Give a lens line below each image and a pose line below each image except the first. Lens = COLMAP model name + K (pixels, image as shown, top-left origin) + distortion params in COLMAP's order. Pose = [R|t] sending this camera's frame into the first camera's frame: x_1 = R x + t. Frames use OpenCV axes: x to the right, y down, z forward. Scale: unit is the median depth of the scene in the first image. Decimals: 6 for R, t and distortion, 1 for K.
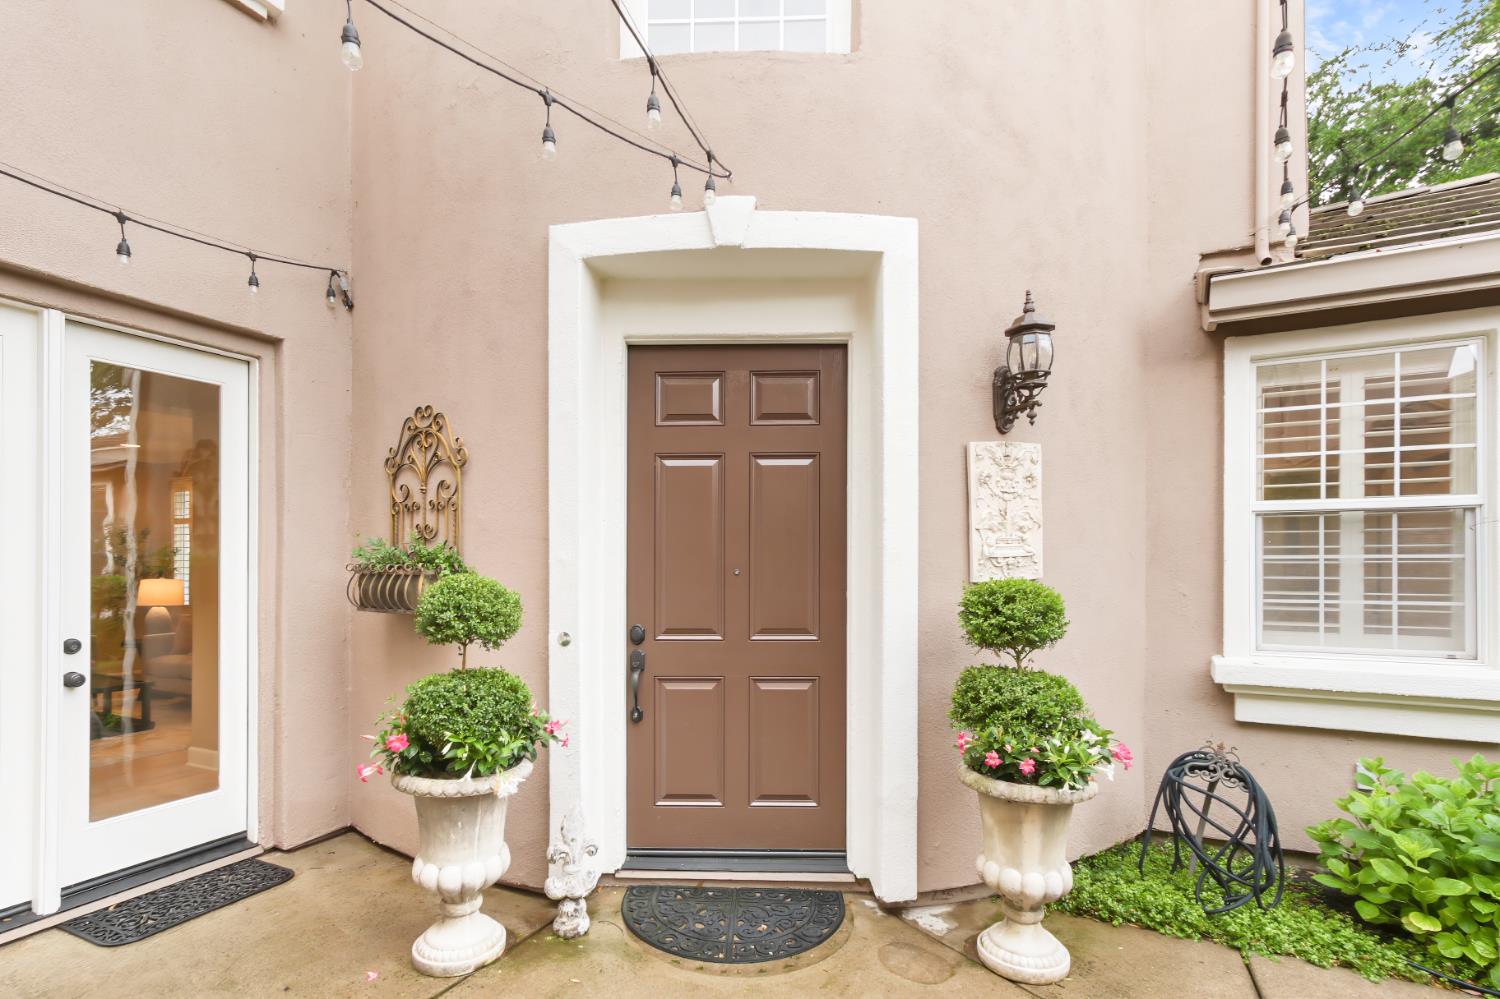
lens RADIAL K [[714.0, 0, 750.0], [0, 714.0, 558.7], [0, 0, 1]] dist [-0.001273, 0.005239]
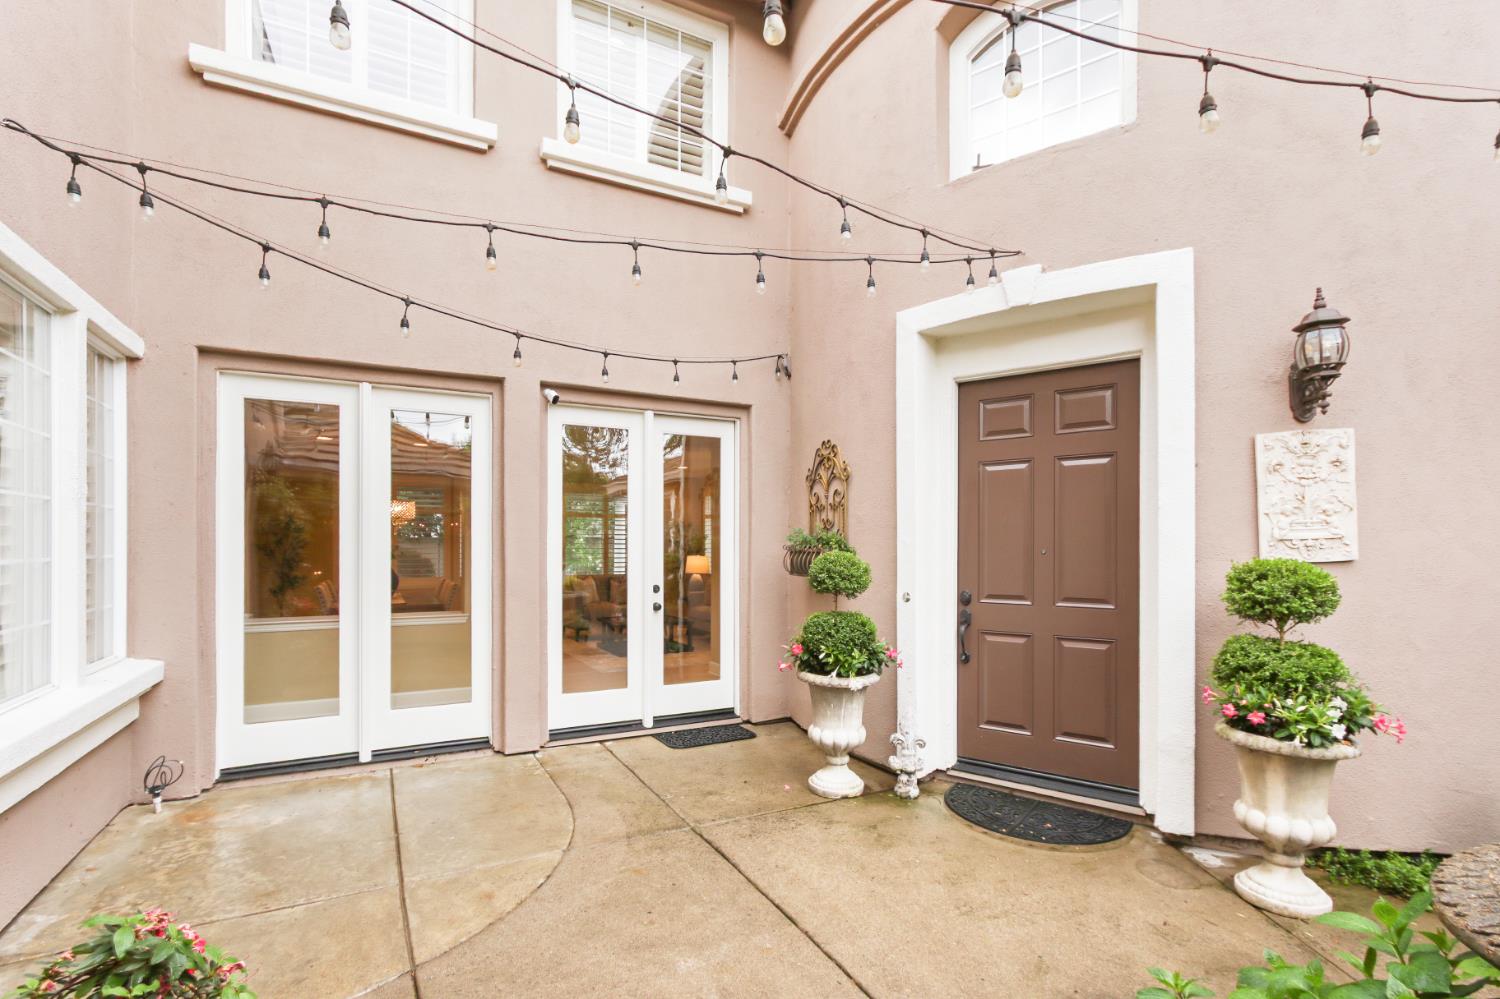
lens RADIAL K [[695.0, 0, 747.7], [0, 695.0, 542.0], [0, 0, 1]] dist [0.000726, 0.000617]
pose [[0.812479, -0.001227, -0.582989, 0.295293], [0.001364, 0.999999, -0.000204, 0.000763], [0.582989, -0.000629, 0.812480, -0.324820]]
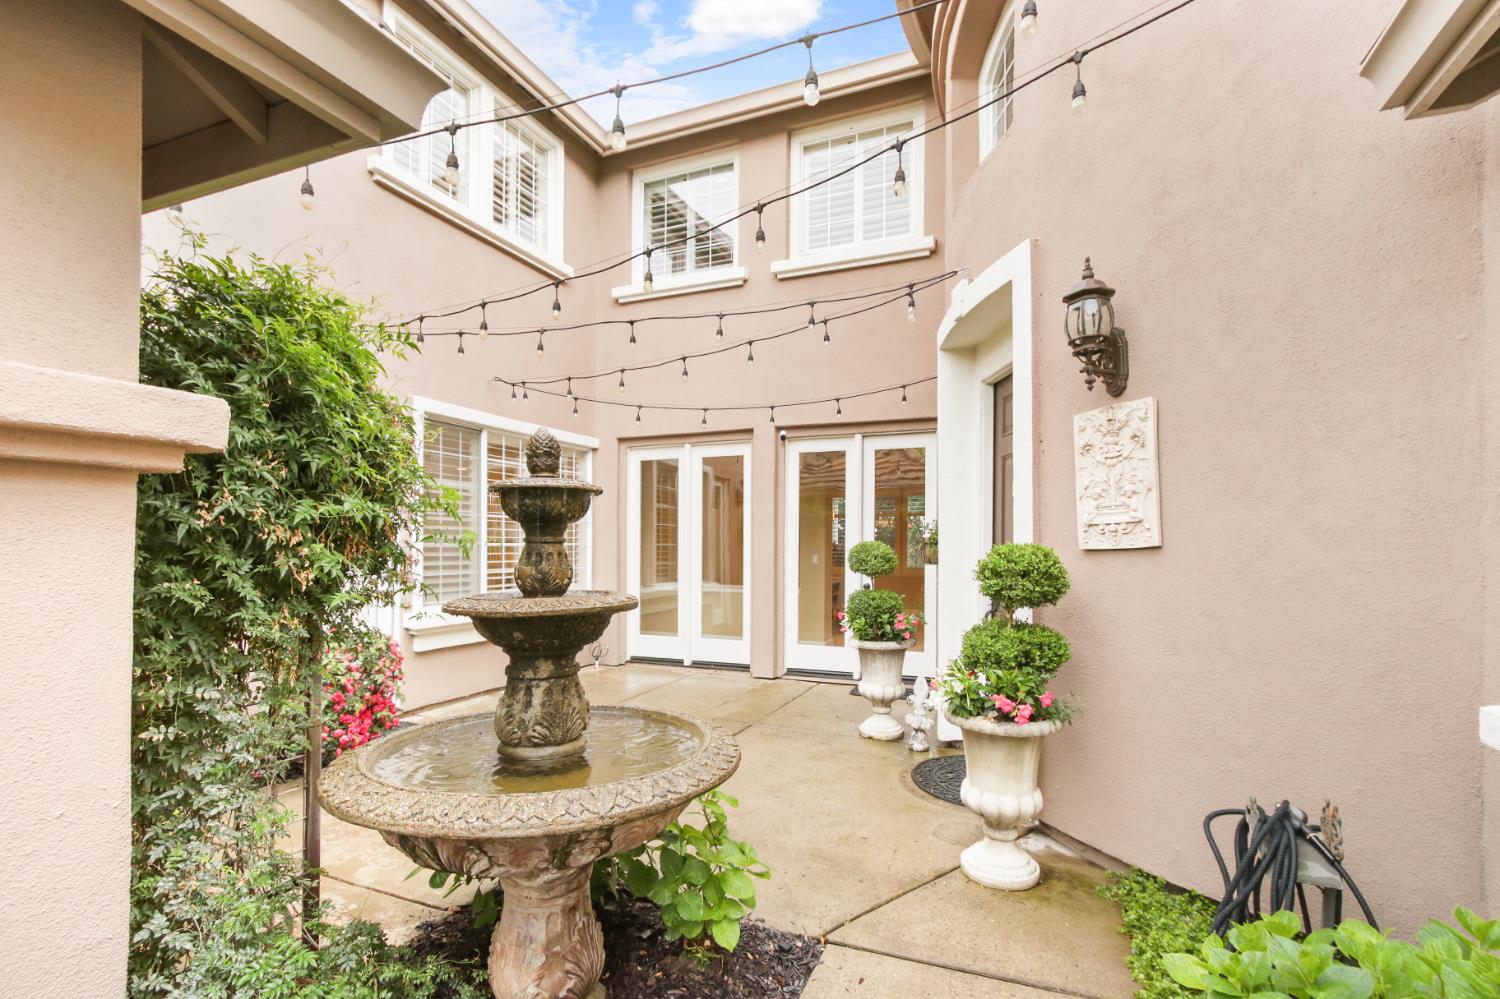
lens RADIAL K [[695.0, 0, 747.7], [0, 695.0, 542.0], [0, 0, 1]] dist [0.000726, 0.000617]
pose [[0.060586, -0.003316, -0.998157, 1.302487], [-0.000990, 0.999994, -0.003383, 0.026269], [0.998163, 0.001193, 0.060582, 0.457944]]
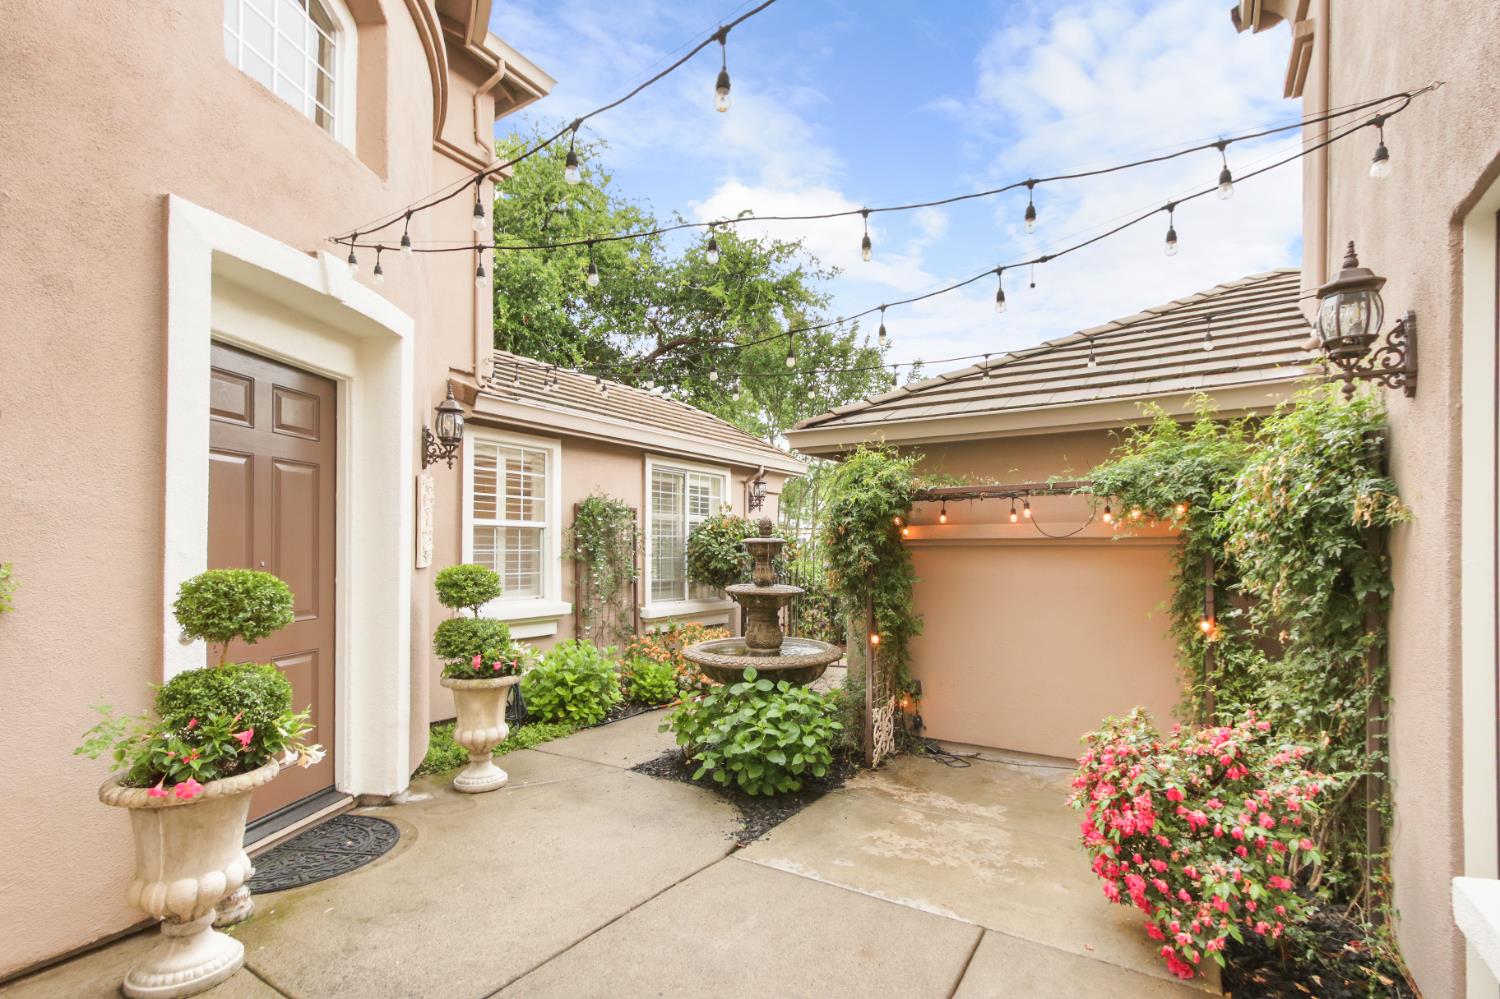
lens RADIAL K [[714.0, 0, 750.0], [0, 714.0, 558.7], [0, 0, 1]] dist [-0.001273, 0.005239]
pose [[0.107846, -0.012215, 0.994093, -1.103122], [-0.006935, 0.999891, 0.013039, -0.011441], [-0.994143, -0.008301, 0.107749, 0.151736]]
